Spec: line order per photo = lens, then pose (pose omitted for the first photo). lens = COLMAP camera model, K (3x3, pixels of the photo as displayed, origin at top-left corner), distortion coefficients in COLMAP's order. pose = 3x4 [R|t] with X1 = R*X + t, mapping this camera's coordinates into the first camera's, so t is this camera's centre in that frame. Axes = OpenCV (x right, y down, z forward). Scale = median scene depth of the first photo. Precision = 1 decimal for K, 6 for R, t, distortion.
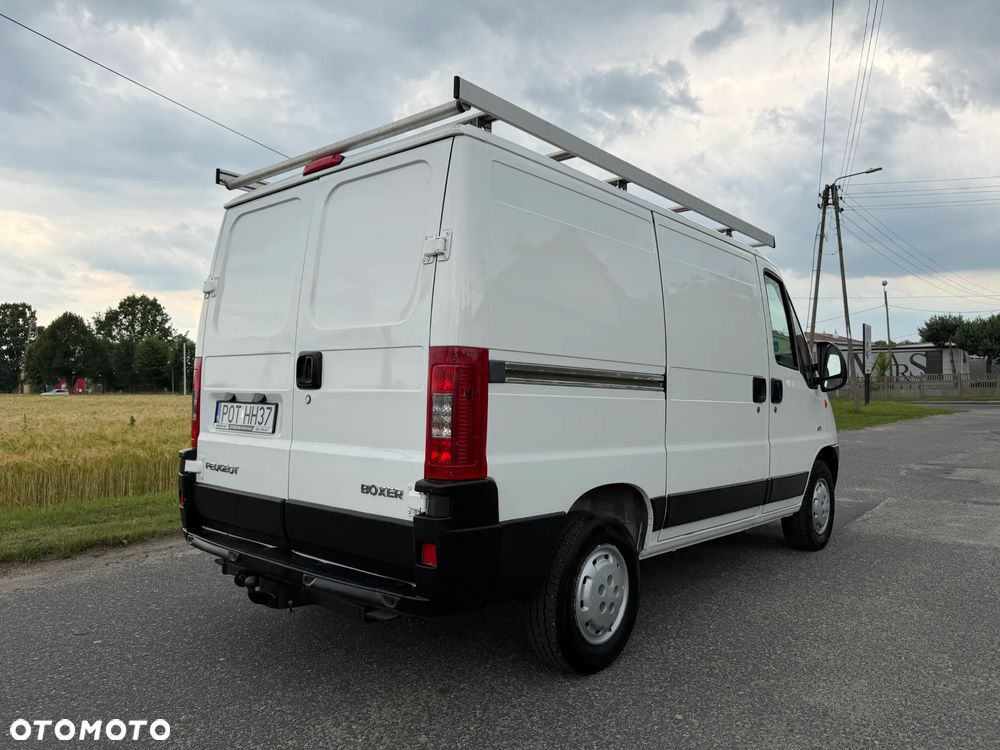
lens RADIAL K [[709.3, 0, 502.6], [0, 709.3, 358.1], [0, 0, 1]] dist [0.029648, -0.051290]
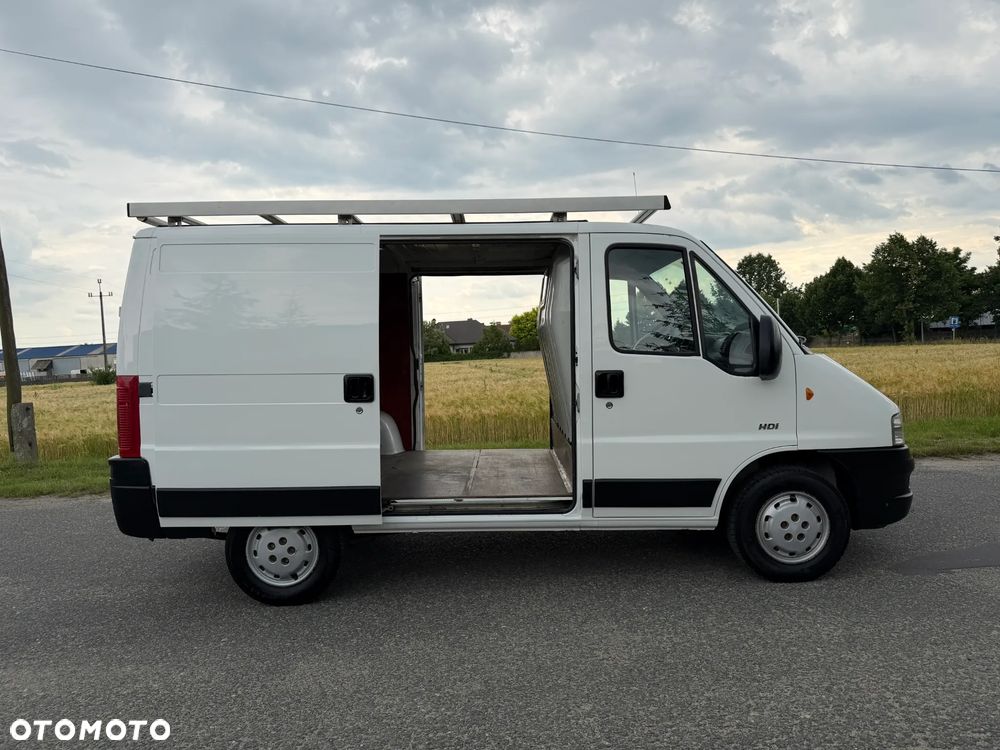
lens RADIAL K [[715.5, 0, 499.7], [0, 715.5, 360.8], [0, 0, 1]] dist [0.006655, -0.019130]
pose [[0.655153, -0.017450, -0.755295, 0.951404], [0.073002, 0.996517, 0.040300, -0.028201], [0.751961, -0.081541, 0.654145, 0.312549]]
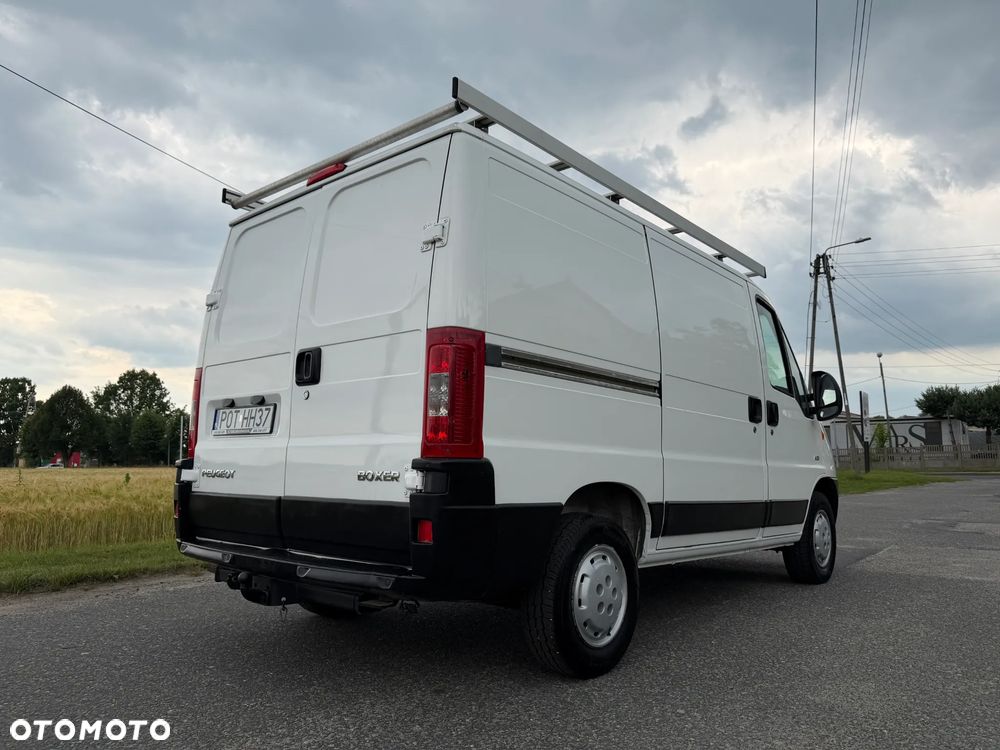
lens RADIAL K [[708.2, 0, 498.3], [0, 708.2, 369.5], [0, 0, 1]] dist [0.032288, -0.054202]
pose [[0.999997, -0.000336, -0.002357, 0.000857], [0.000120, 0.995839, -0.091130, 0.074416], [0.002378, 0.091130, 0.995836, -0.004637]]
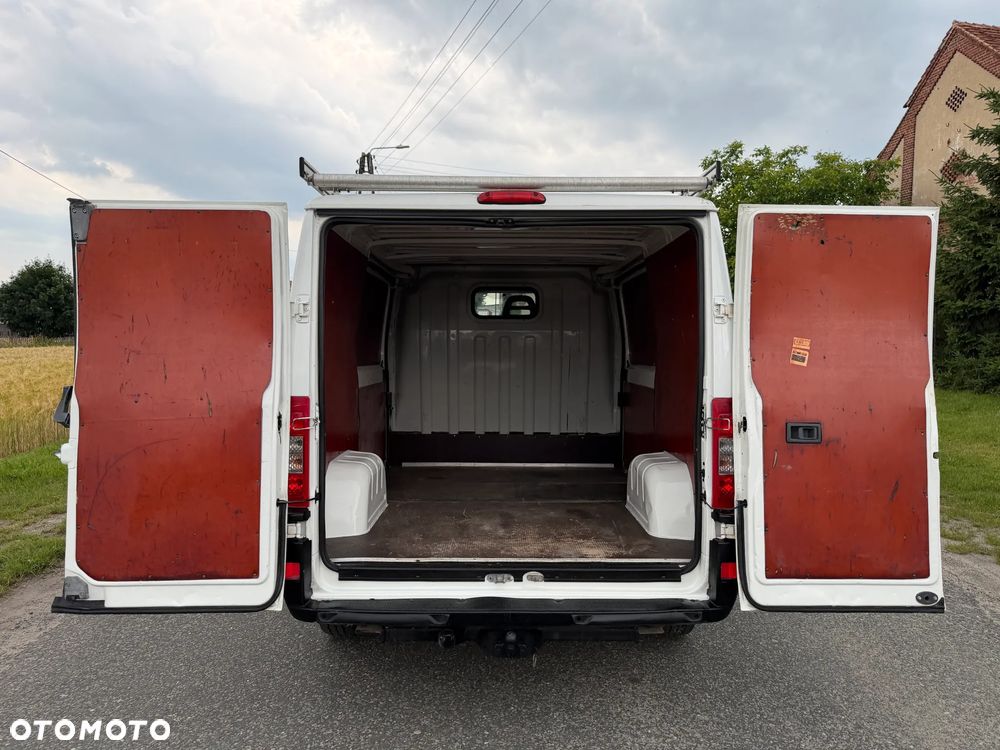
lens RADIAL K [[751.3, 0, 474.2], [0, 751.3, 376.4], [0, 0, 1]] dist [0.025935, -0.011238]
pose [[0.753140, -0.030033, 0.657175, -0.672612], [-0.024695, 0.996963, 0.073862, -0.072552], [-0.657397, -0.071857, 0.750111, 0.181103]]
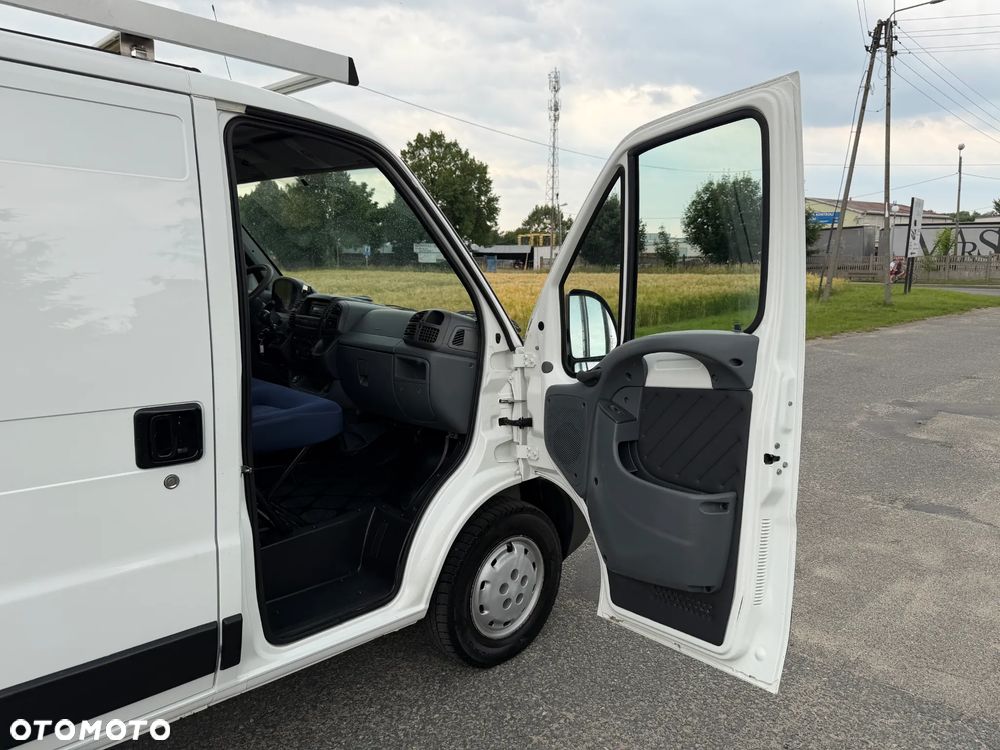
lens RADIAL K [[708.2, 0, 498.3], [0, 708.2, 369.5], [0, 0, 1]] dist [0.032288, -0.054202]
pose [[0.996305, 0.021008, -0.083273, 0.553380], [-0.004252, 0.980497, 0.196488, -0.071013], [0.085777, -0.195408, 0.976964, 0.575537]]
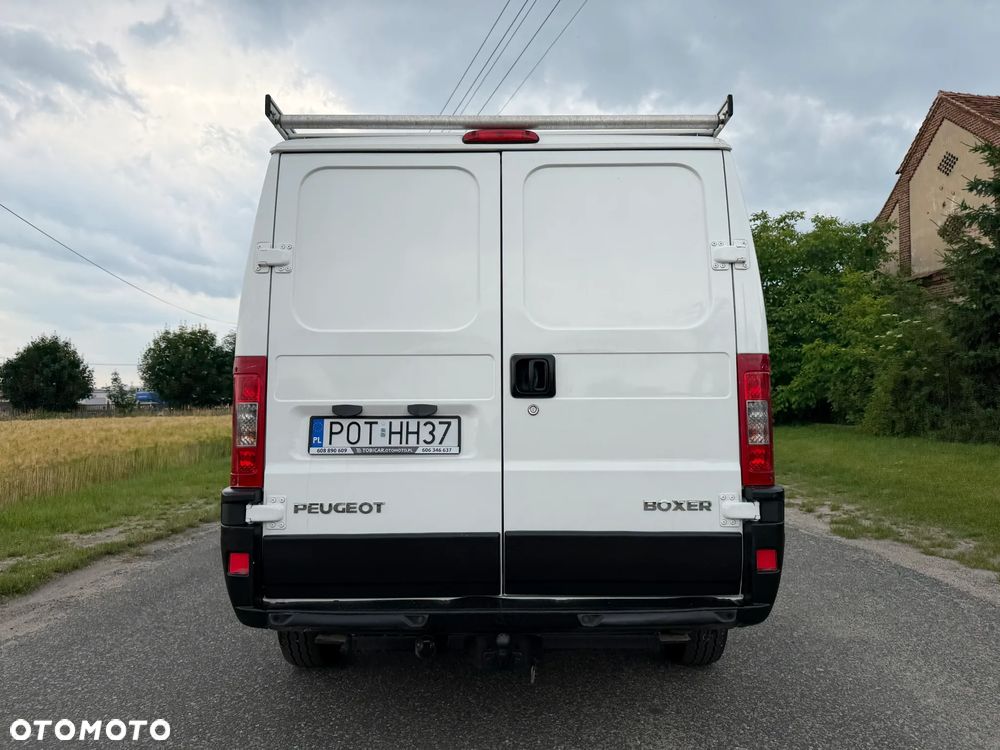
lens RADIAL K [[759.9, 0, 473.4], [0, 759.9, 352.9], [0, 0, 1]] dist [0.009258, 0.003177]
pose [[0.756130, 0.049085, 0.652578, -0.602306], [-0.020707, 0.998478, -0.051110, 0.024741], [-0.654094, 0.025132, 0.755996, 0.236846]]
